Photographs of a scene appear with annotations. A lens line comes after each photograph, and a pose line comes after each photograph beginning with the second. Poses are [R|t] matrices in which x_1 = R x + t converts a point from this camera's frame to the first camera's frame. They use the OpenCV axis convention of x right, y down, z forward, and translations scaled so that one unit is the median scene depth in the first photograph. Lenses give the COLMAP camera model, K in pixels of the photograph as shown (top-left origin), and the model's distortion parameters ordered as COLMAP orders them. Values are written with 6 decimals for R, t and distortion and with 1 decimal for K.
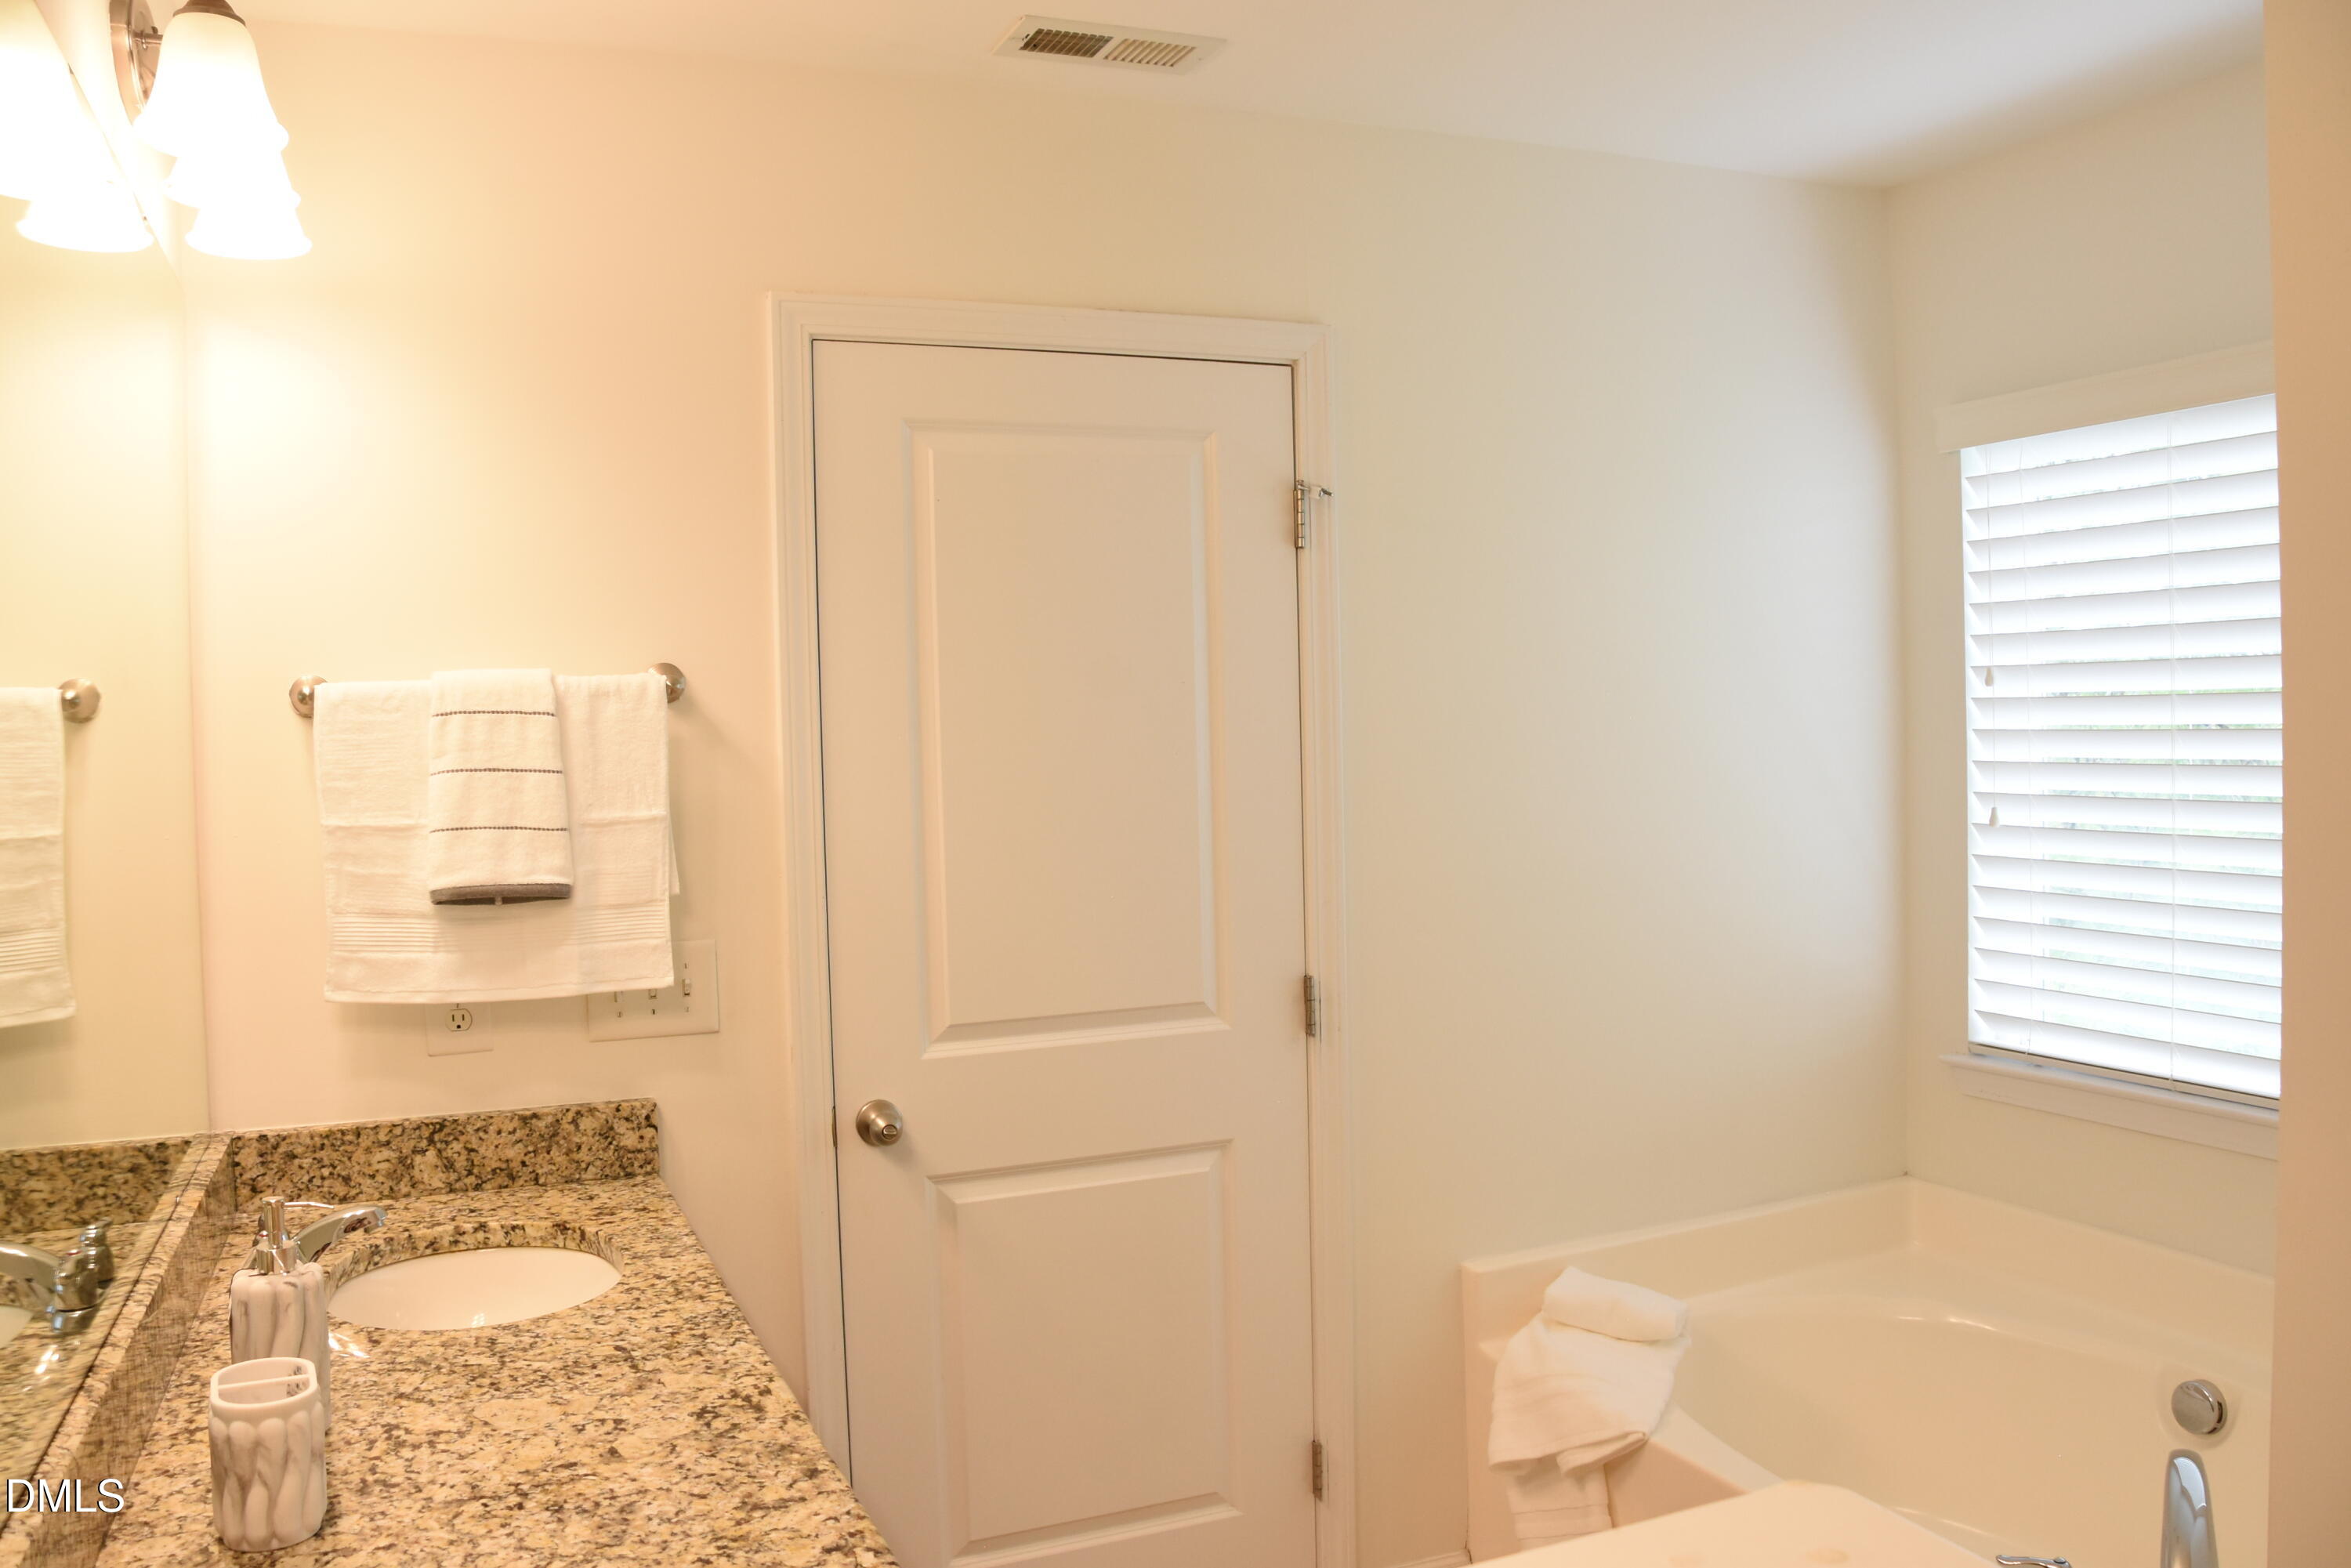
lens RADIAL K [[1817.4, 0, 1160.0], [0, 1817.4, 778.1], [0, 0, 1]] dist [-0.144551, 0.086779]
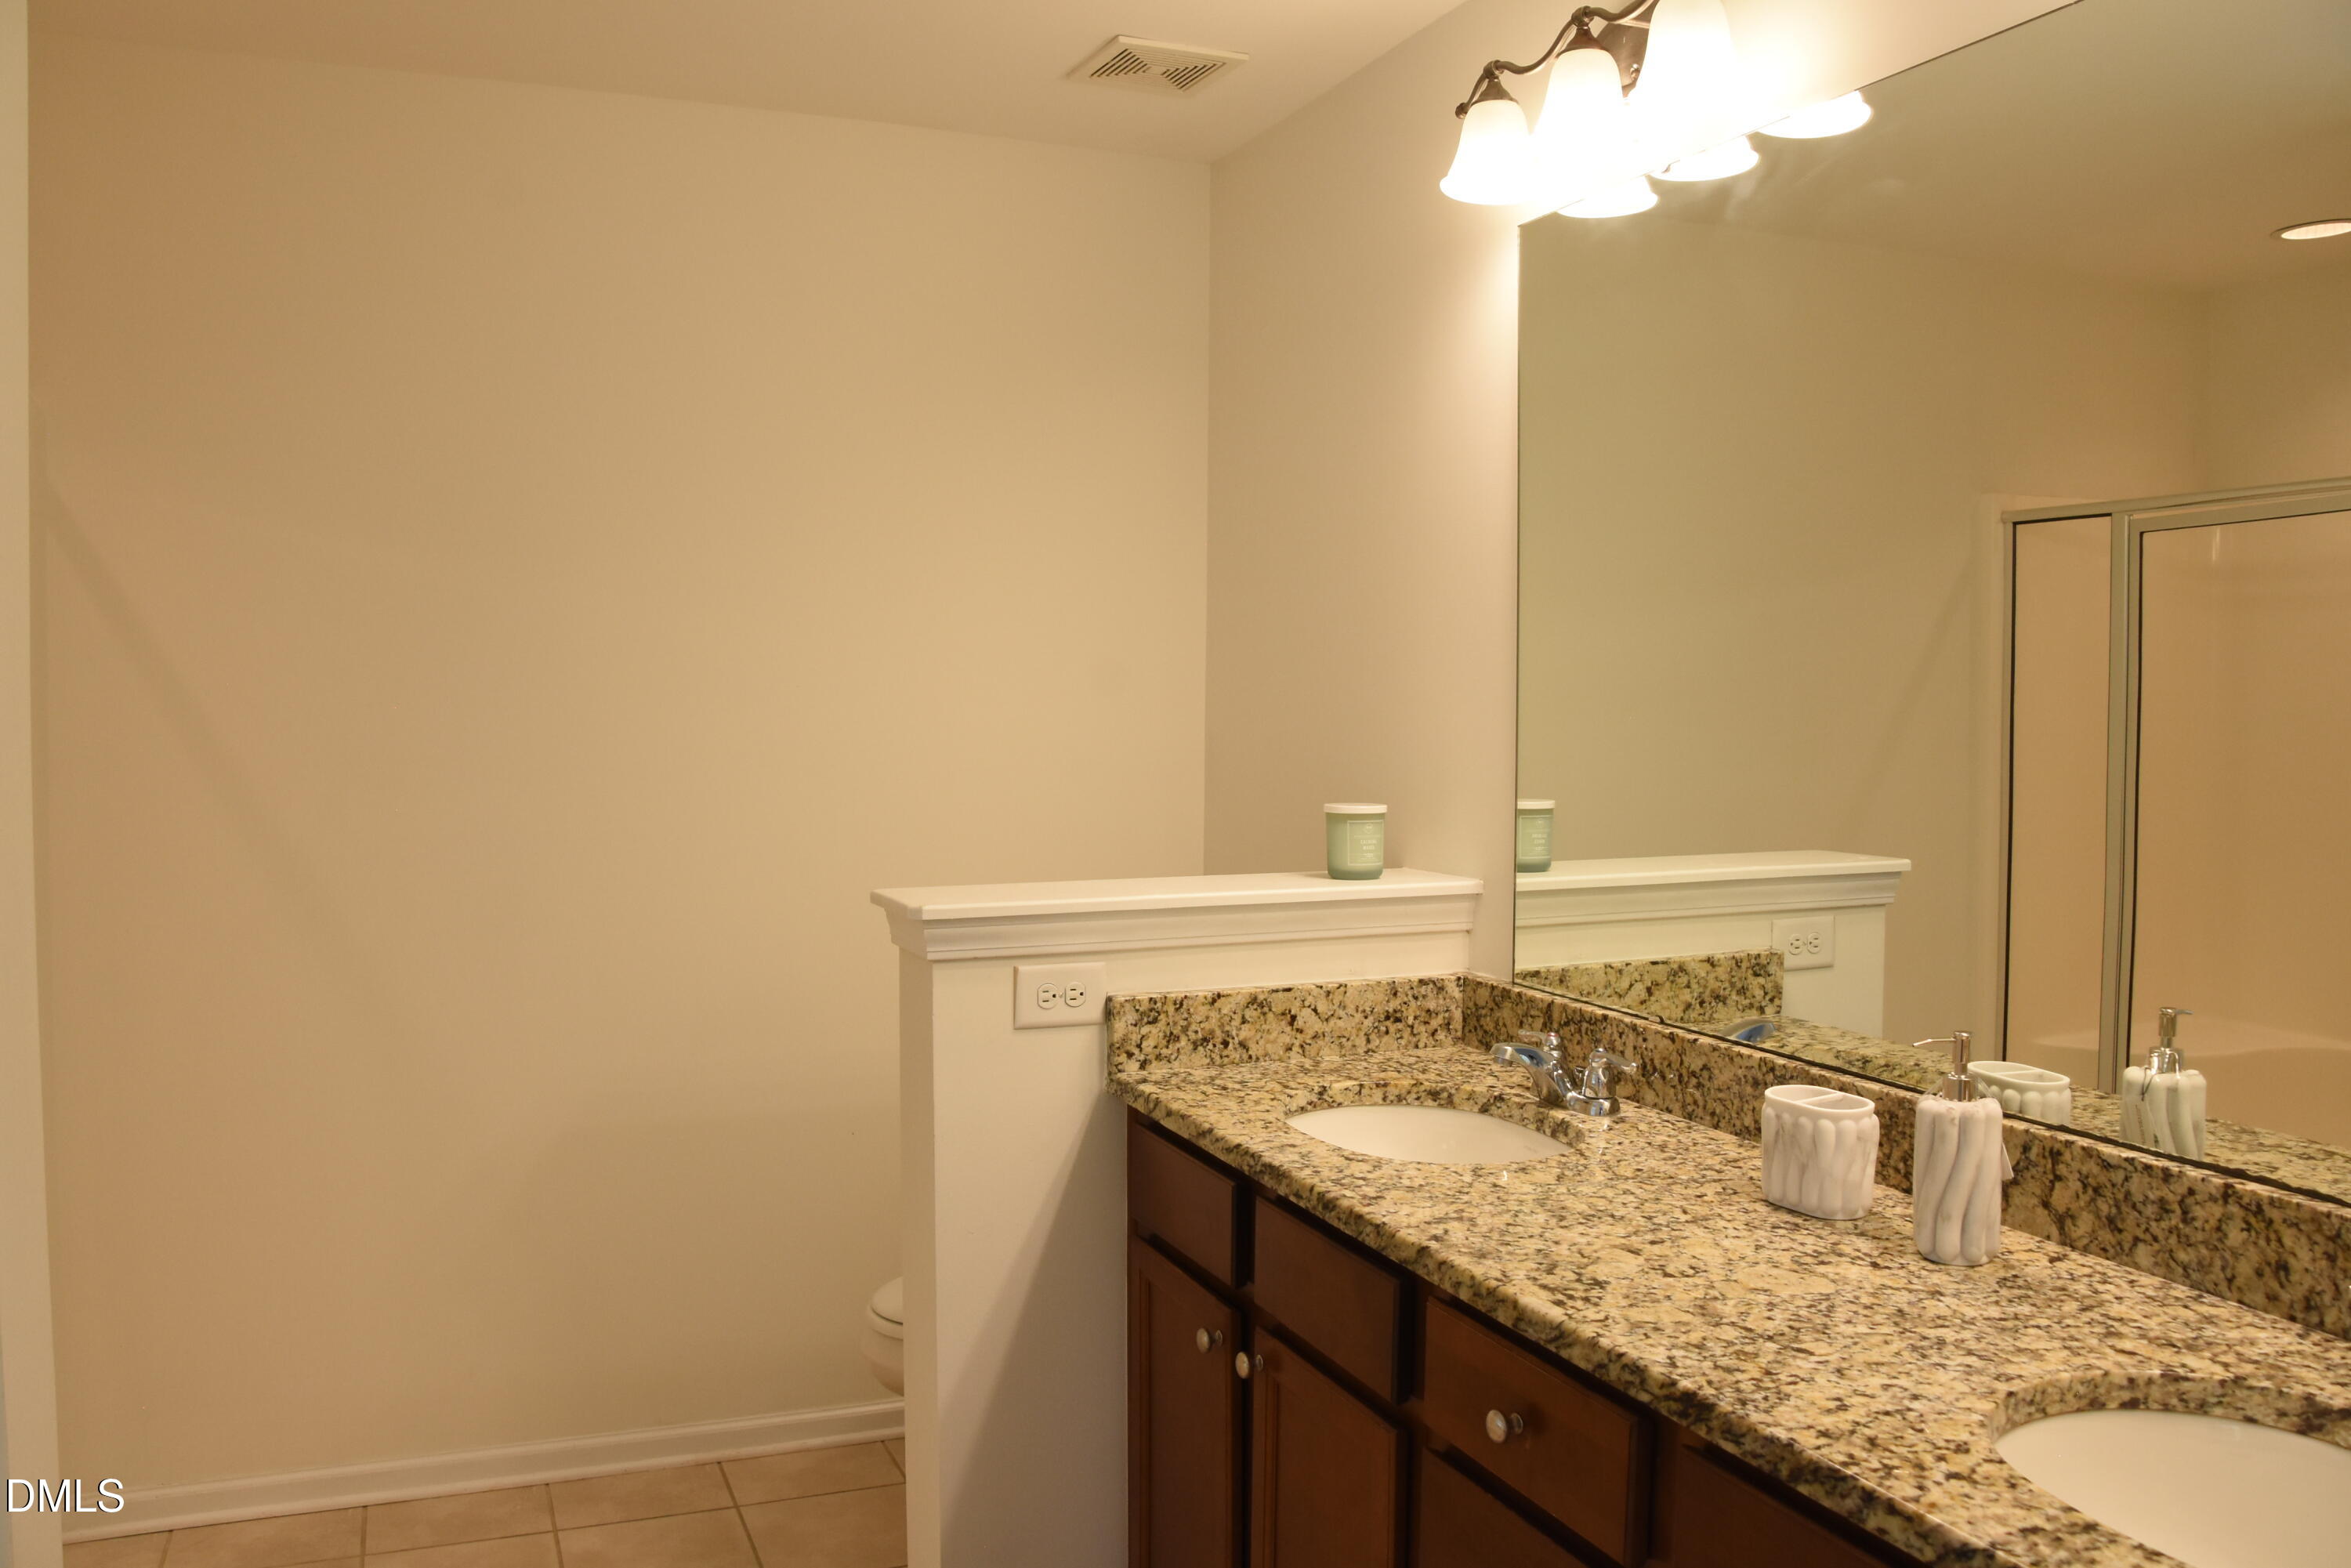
lens RADIAL K [[1817.4, 0, 1160.0], [0, 1817.4, 778.1], [0, 0, 1]] dist [-0.144551, 0.086779]
pose [[-0.999660, 0.023928, 0.010328, -0.026937], [0.024617, 0.997047, 0.072734, -0.006167], [-0.008557, 0.072964, -0.997298, 1.918524]]
